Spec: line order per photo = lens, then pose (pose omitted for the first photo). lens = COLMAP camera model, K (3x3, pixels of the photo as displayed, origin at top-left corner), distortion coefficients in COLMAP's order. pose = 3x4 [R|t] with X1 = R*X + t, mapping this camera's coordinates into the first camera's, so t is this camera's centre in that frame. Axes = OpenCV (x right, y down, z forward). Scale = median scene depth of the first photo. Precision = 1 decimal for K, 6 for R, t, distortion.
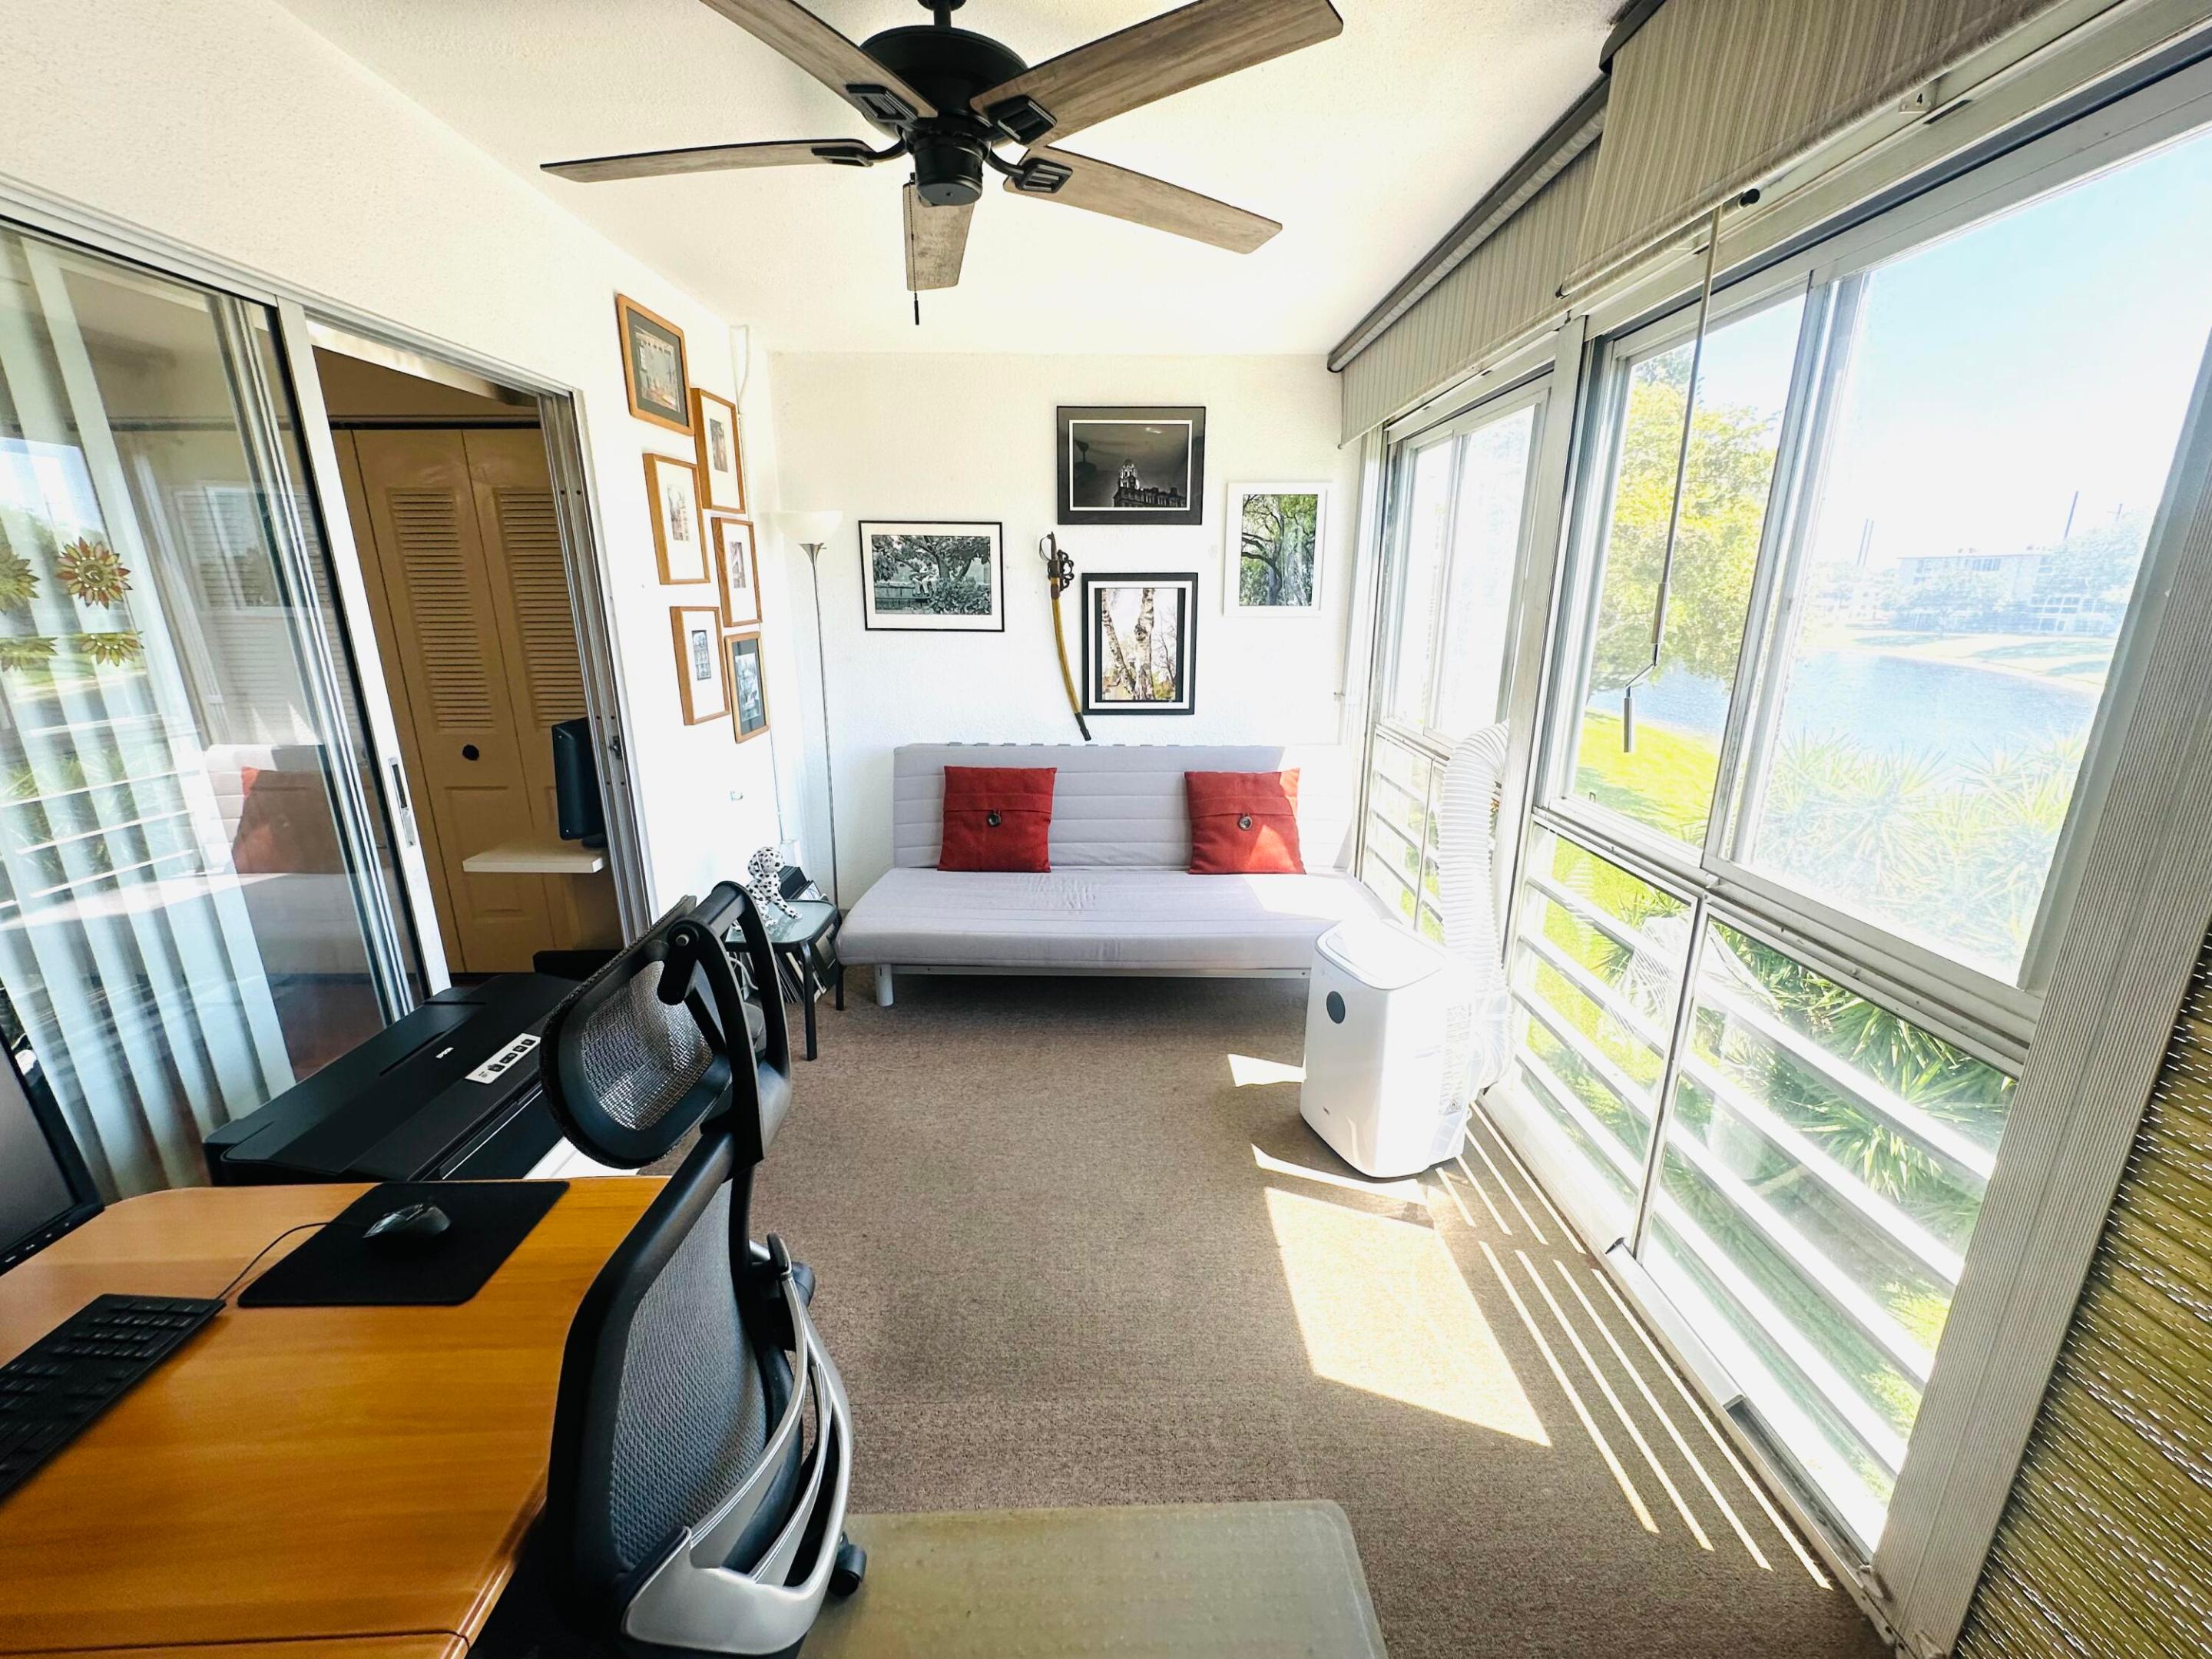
lens RADIAL K [[884.0, 0, 1106.0], [0, 884.0, 829.5], [0, 0, 1]] dist [-0.002870, 0.000708]
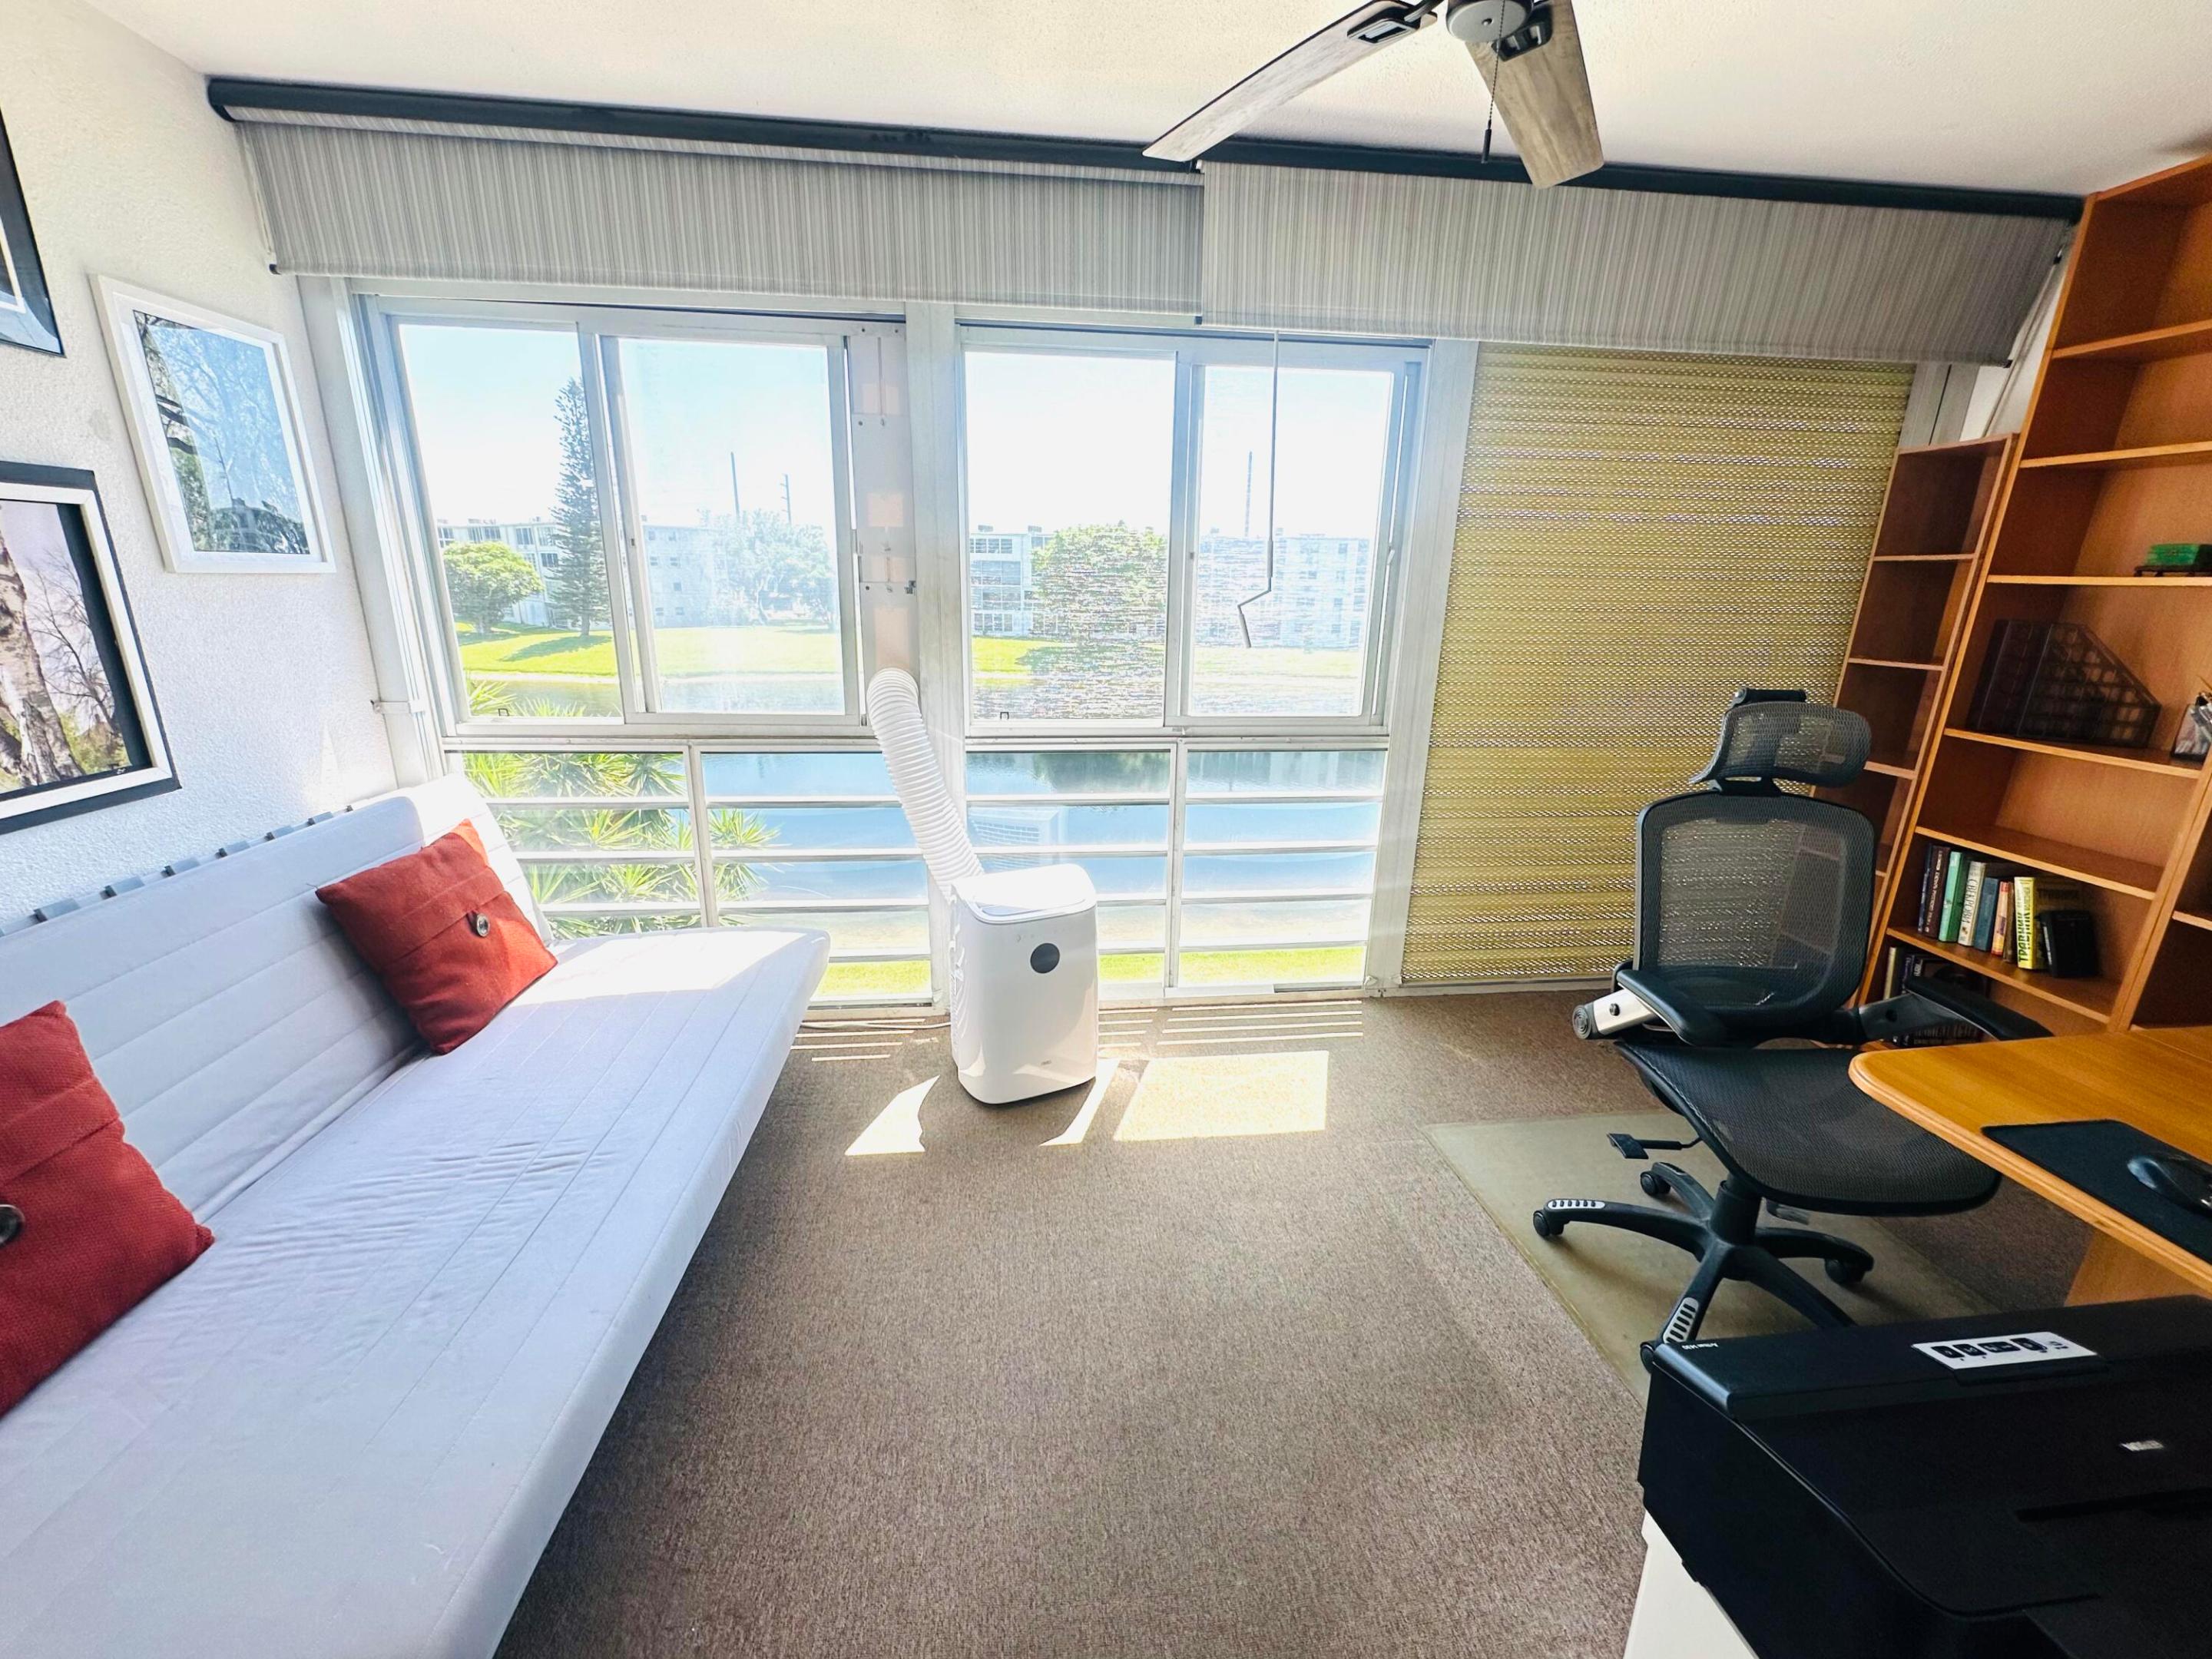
lens RADIAL K [[884.3, 0, 1106.0], [0, 884.3, 829.5], [0, 0, 1]] dist [-0.000647, -0.000847]
pose [[-0.105955, -0.276570, 0.955135, -0.420745], [0.244902, 0.923696, 0.294634, -0.134865], [-0.963741, 0.265132, -0.030138, 0.585978]]
